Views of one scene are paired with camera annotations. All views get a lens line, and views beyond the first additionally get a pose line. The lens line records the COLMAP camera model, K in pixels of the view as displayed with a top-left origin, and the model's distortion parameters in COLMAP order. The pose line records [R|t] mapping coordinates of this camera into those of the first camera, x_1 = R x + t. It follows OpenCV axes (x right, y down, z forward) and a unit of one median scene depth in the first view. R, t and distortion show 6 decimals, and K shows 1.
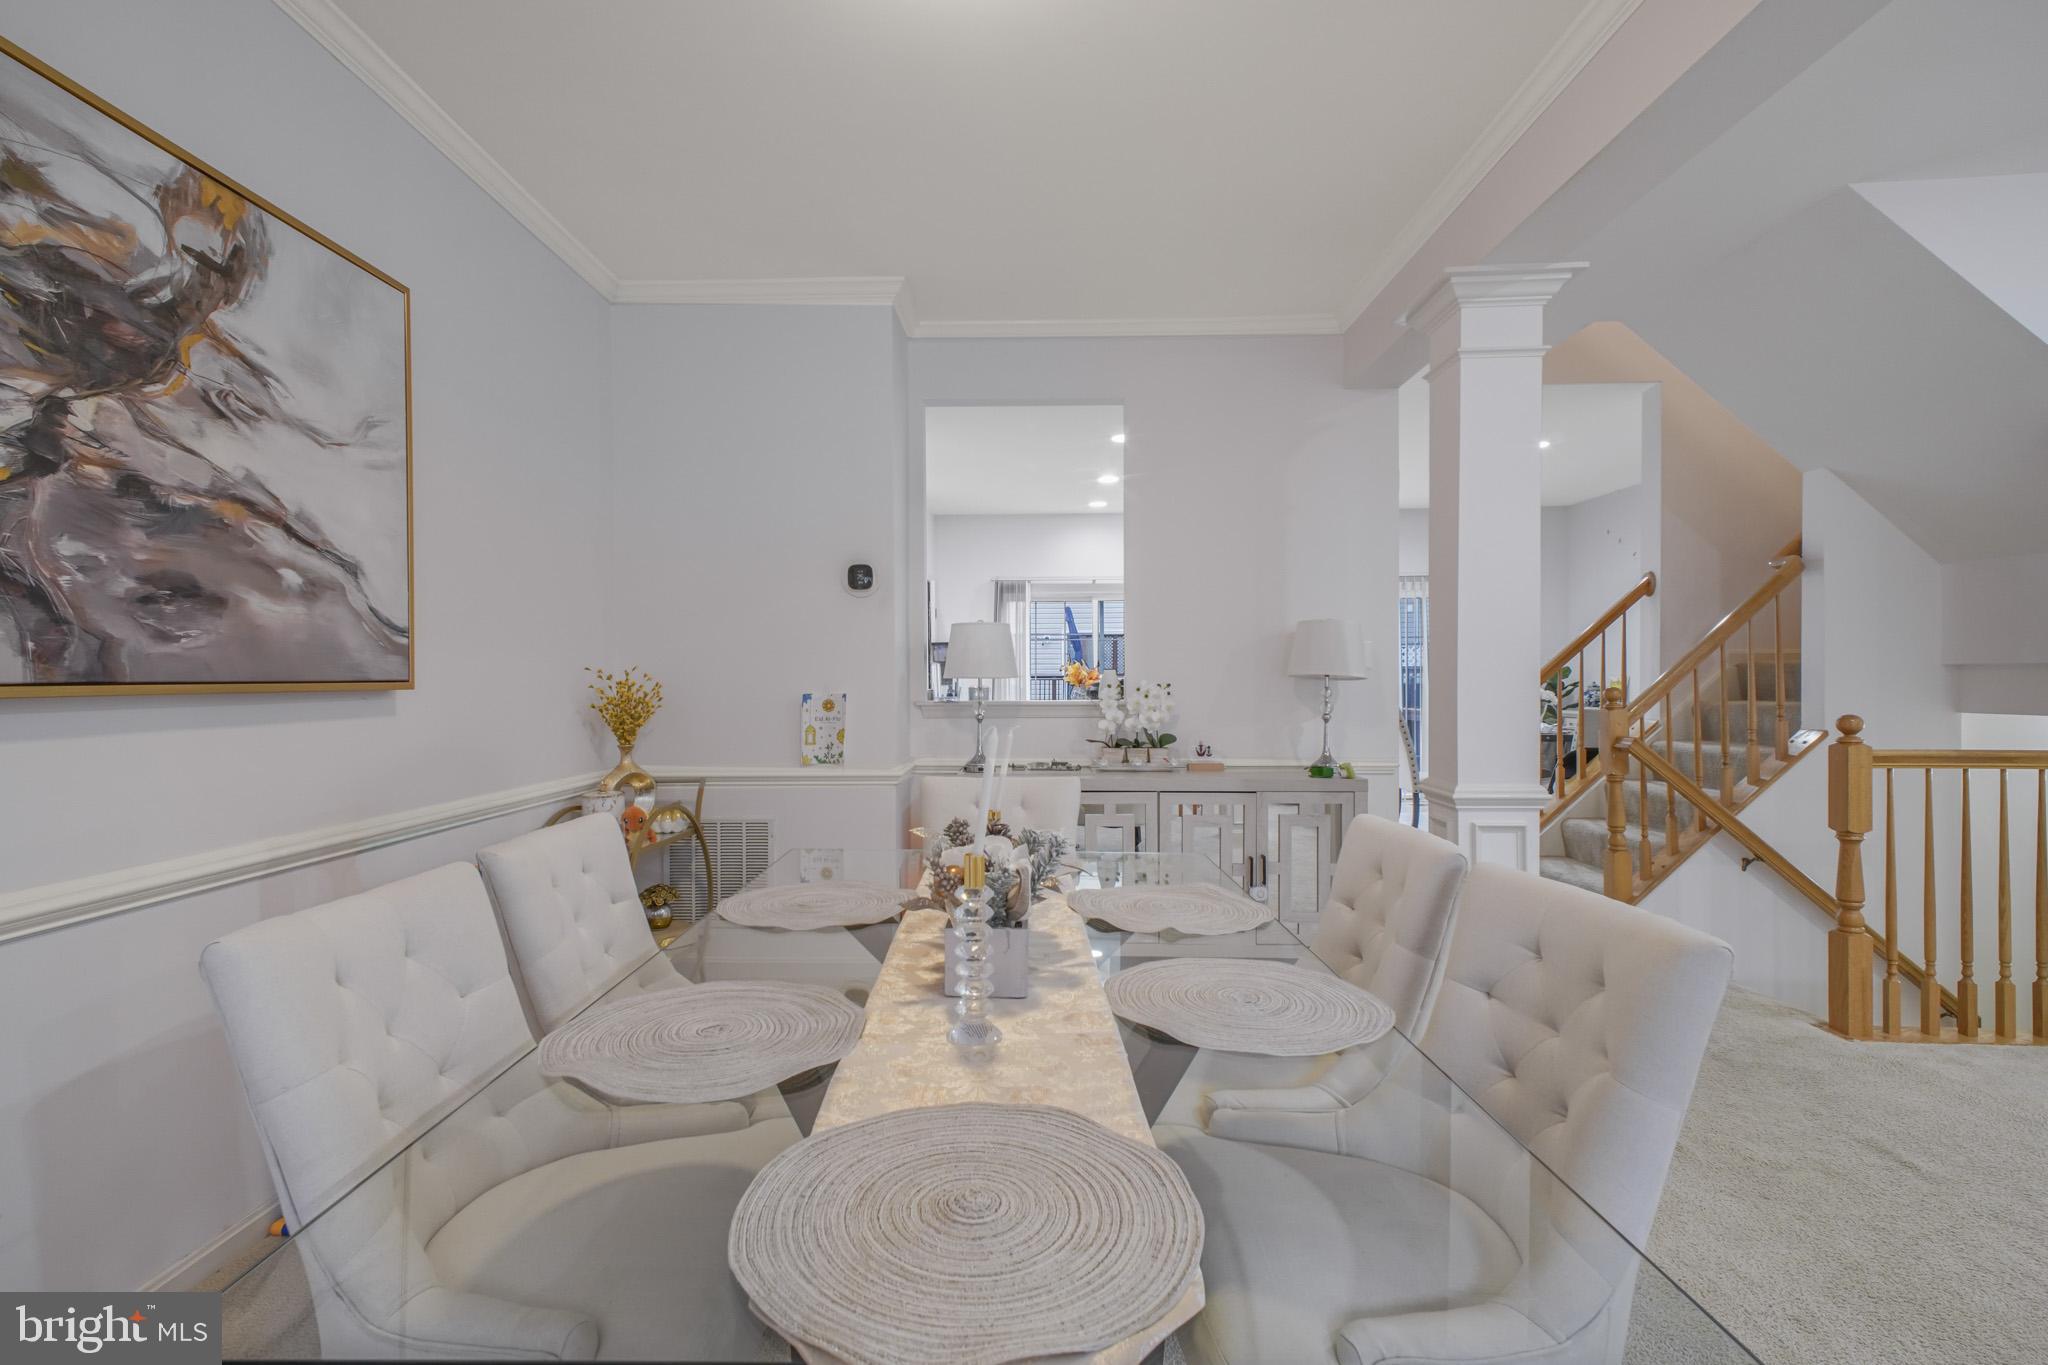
lens RADIAL K [[958.7, 0, 994.9], [0, 958.7, 688.8], [0, 0, 1]] dist [0.015166, -0.003552]
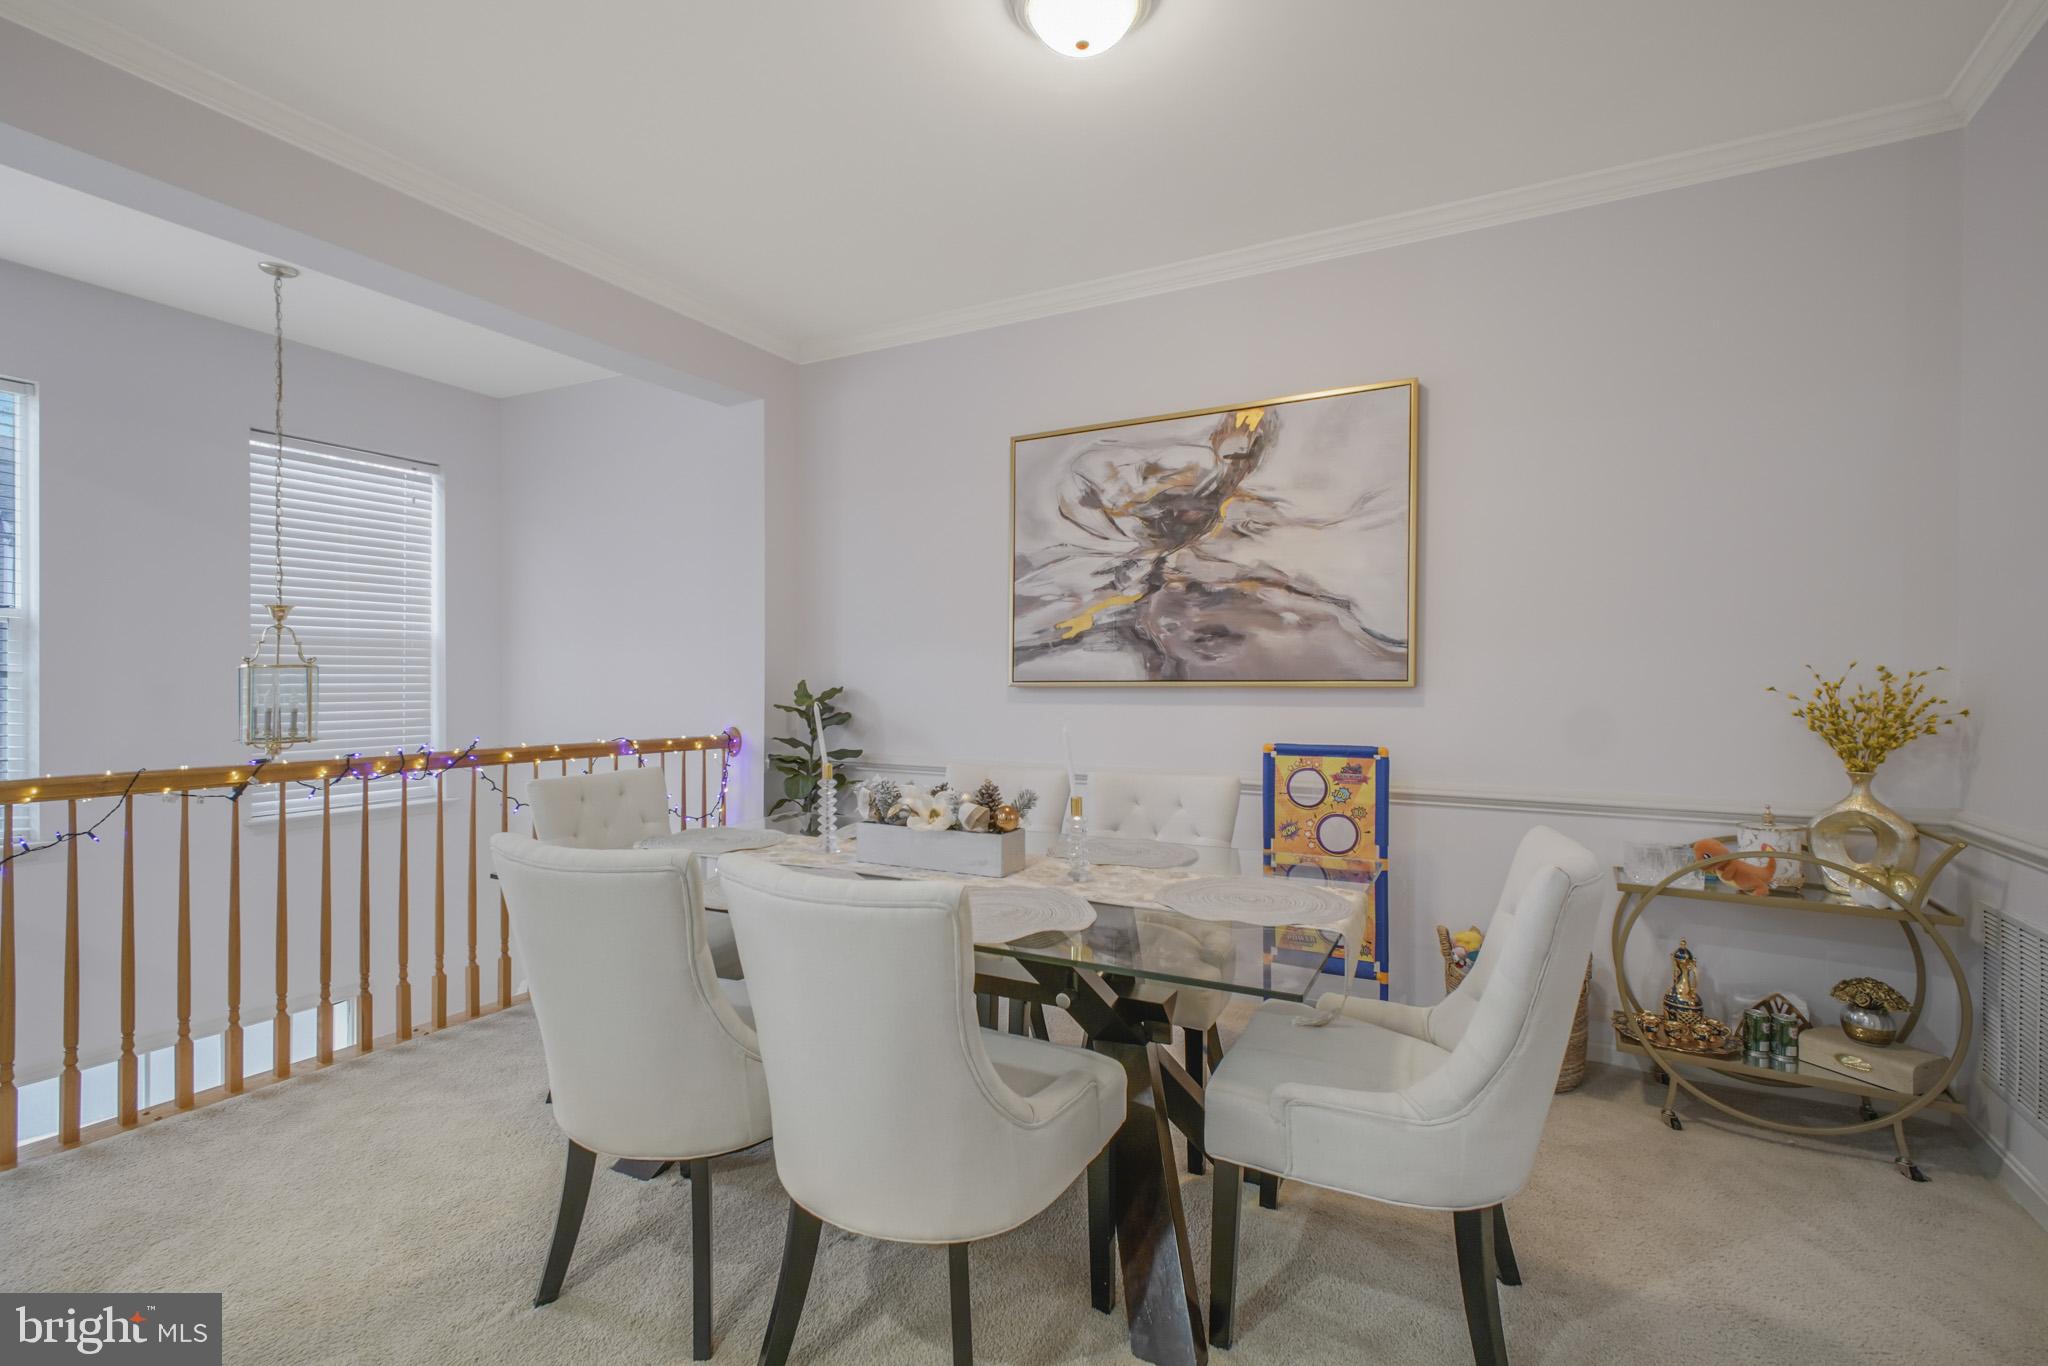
lens RADIAL K [[958.7, 0, 979.3], [0, 958.7, 682.3], [0, 0, 1]] dist [0.015166, -0.003552]
pose [[-0.467191, 0.003031, -0.884151, 1.071898], [-0.010031, 0.999912, 0.008729, -0.014871], [0.884099, 0.012947, -0.467120, 1.437557]]
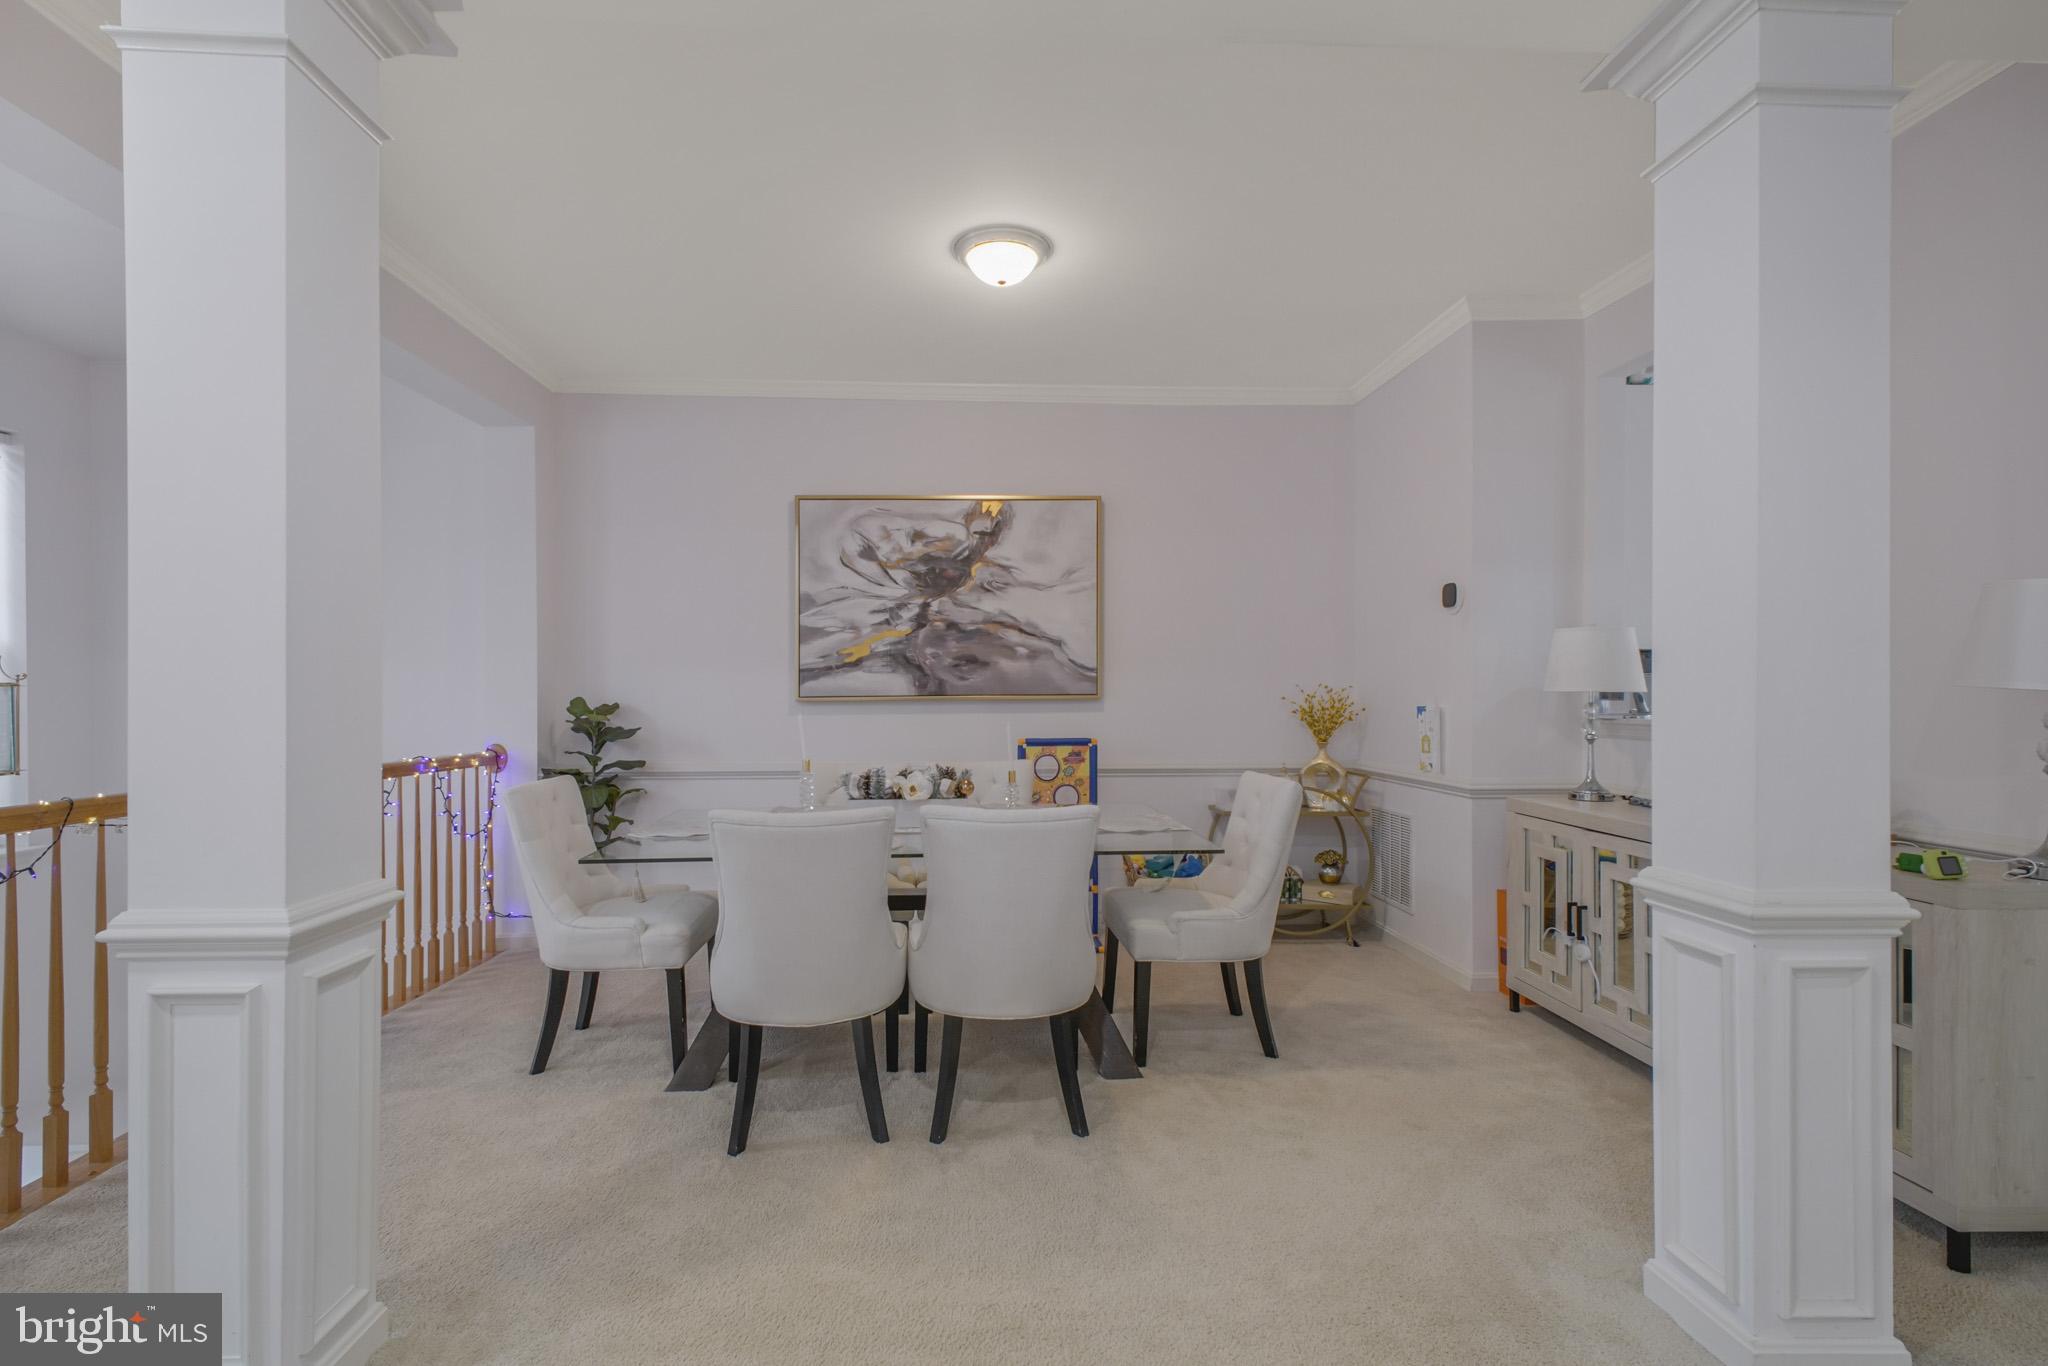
lens RADIAL K [[958.7, 0, 997.0], [0, 958.7, 687.2], [0, 0, 1]] dist [0.015166, -0.003552]
pose [[0.064027, -0.005303, -0.997934, 1.764071], [-0.006431, 0.999963, -0.005727, -0.013889], [0.997927, 0.006784, 0.063991, 0.876725]]
